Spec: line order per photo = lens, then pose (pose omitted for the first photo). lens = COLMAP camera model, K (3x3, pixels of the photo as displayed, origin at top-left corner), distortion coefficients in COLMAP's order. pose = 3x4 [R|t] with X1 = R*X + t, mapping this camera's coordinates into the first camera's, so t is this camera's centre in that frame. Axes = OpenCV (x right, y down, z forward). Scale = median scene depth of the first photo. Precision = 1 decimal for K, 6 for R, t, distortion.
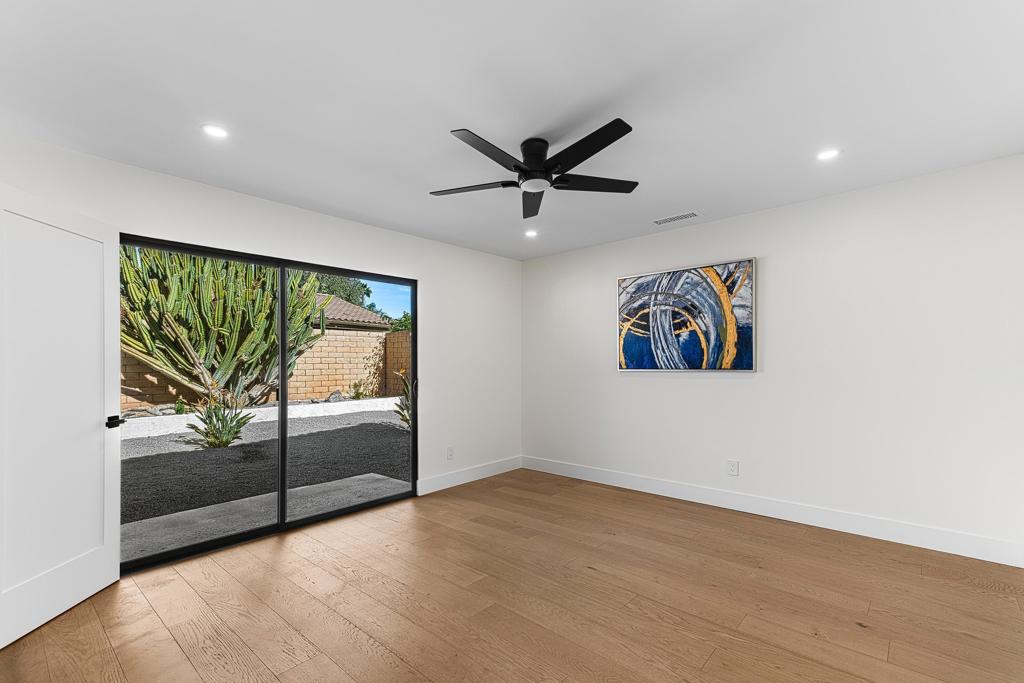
lens RADIAL K [[457.0, 0, 496.6], [0, 457.0, 356.6], [0, 0, 1]] dist [0.029304, -0.000396]
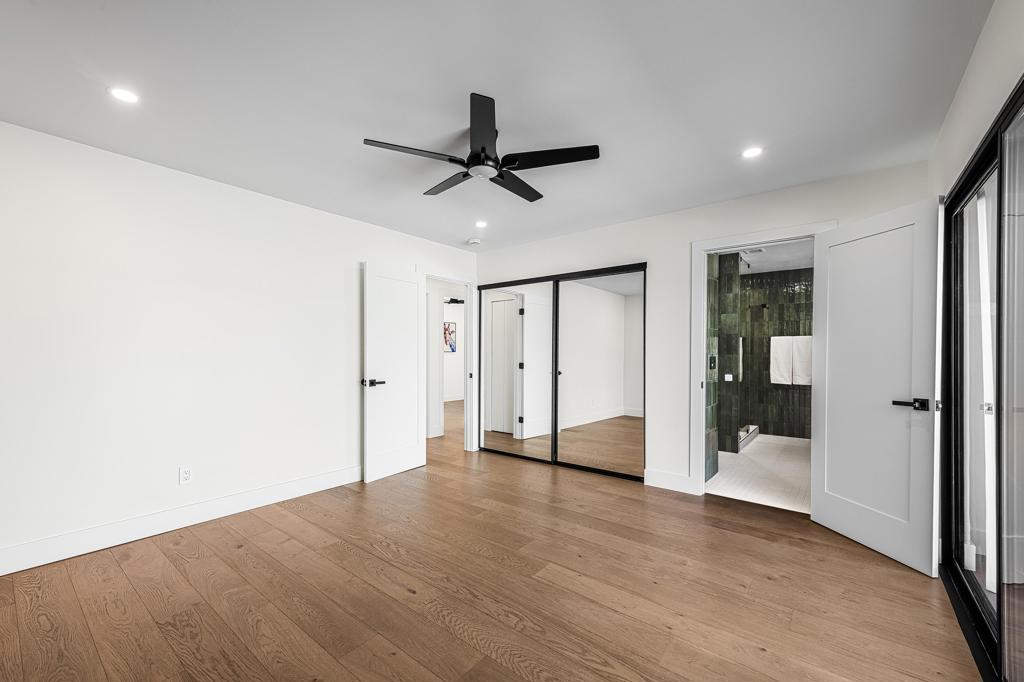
lens RADIAL K [[415.7, 0, 509.0], [0, 415.7, 345.3], [0, 0, 1]] dist [0.019840, -0.000002]
pose [[-0.996368, 0.005283, -0.084988, 0.063243], [0.008217, 0.999381, -0.034213, 0.026490], [0.084754, -0.034787, -0.995794, 1.209121]]
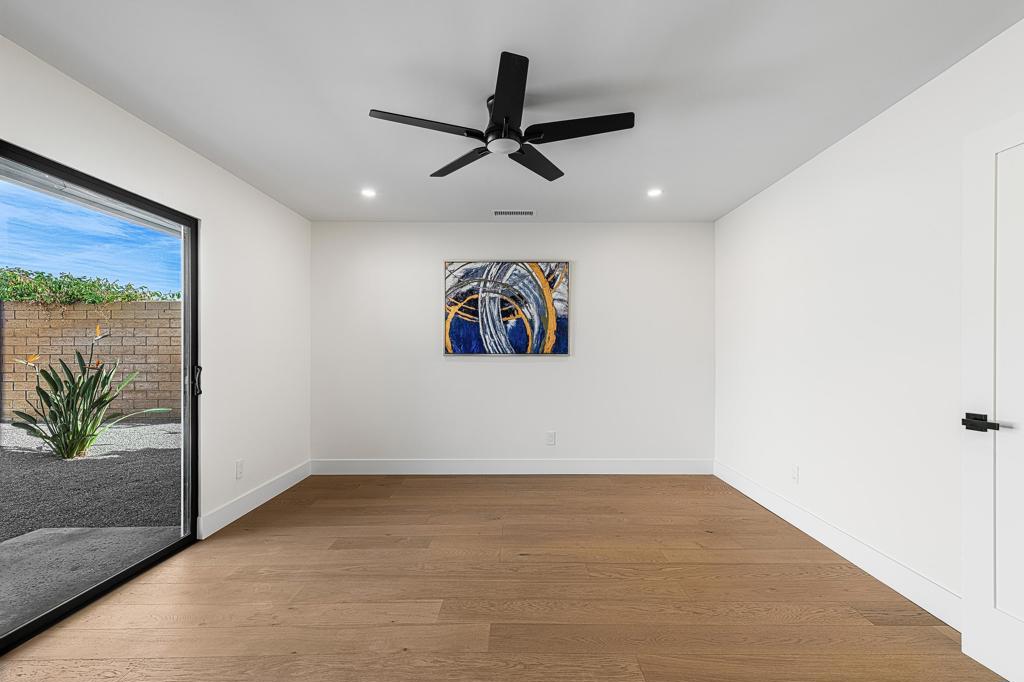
lens RADIAL K [[459.8, 0, 517.2], [0, 459.8, 345.8], [0, 0, 1]] dist [0.010441, -0.000537]
pose [[0.730315, 0.017734, 0.682881, -0.323014], [-0.018015, 0.999815, -0.006699, 0.015787], [-0.682873, -0.007410, 0.730499, 0.201994]]
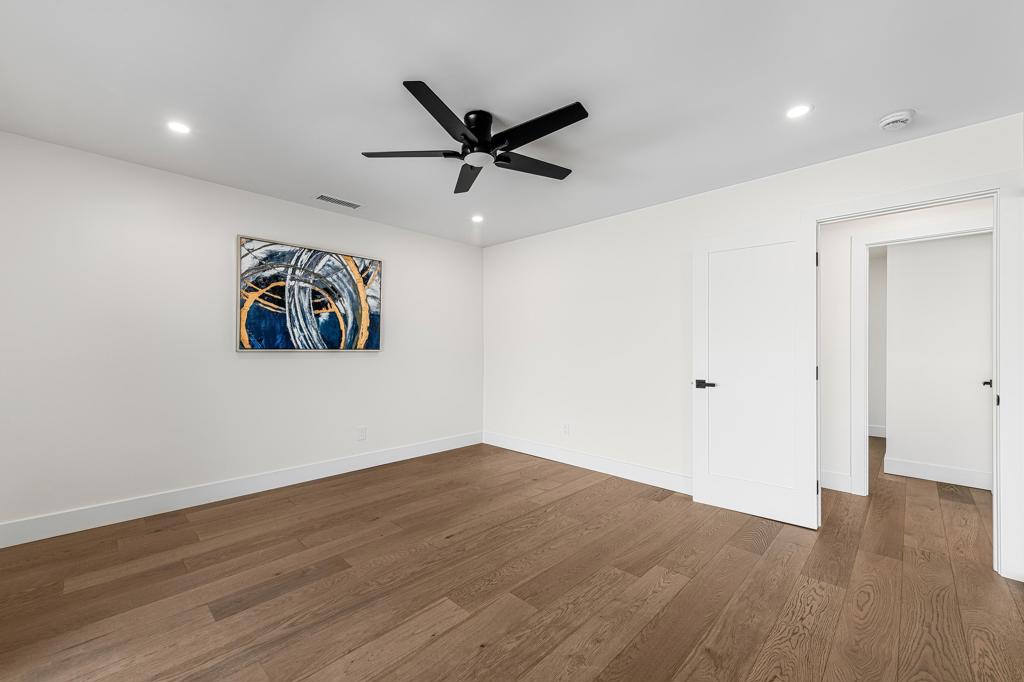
lens RADIAL K [[411.1, 0, 512.0], [0, 411.1, 341.0], [0, 0, 1]] dist [0.001510, -0.000072]
pose [[0.011367, 0.026486, 0.999585, -0.498664], [-0.022401, 0.999405, -0.026227, 0.023866], [-0.999684, -0.022094, 0.011953, 0.577858]]
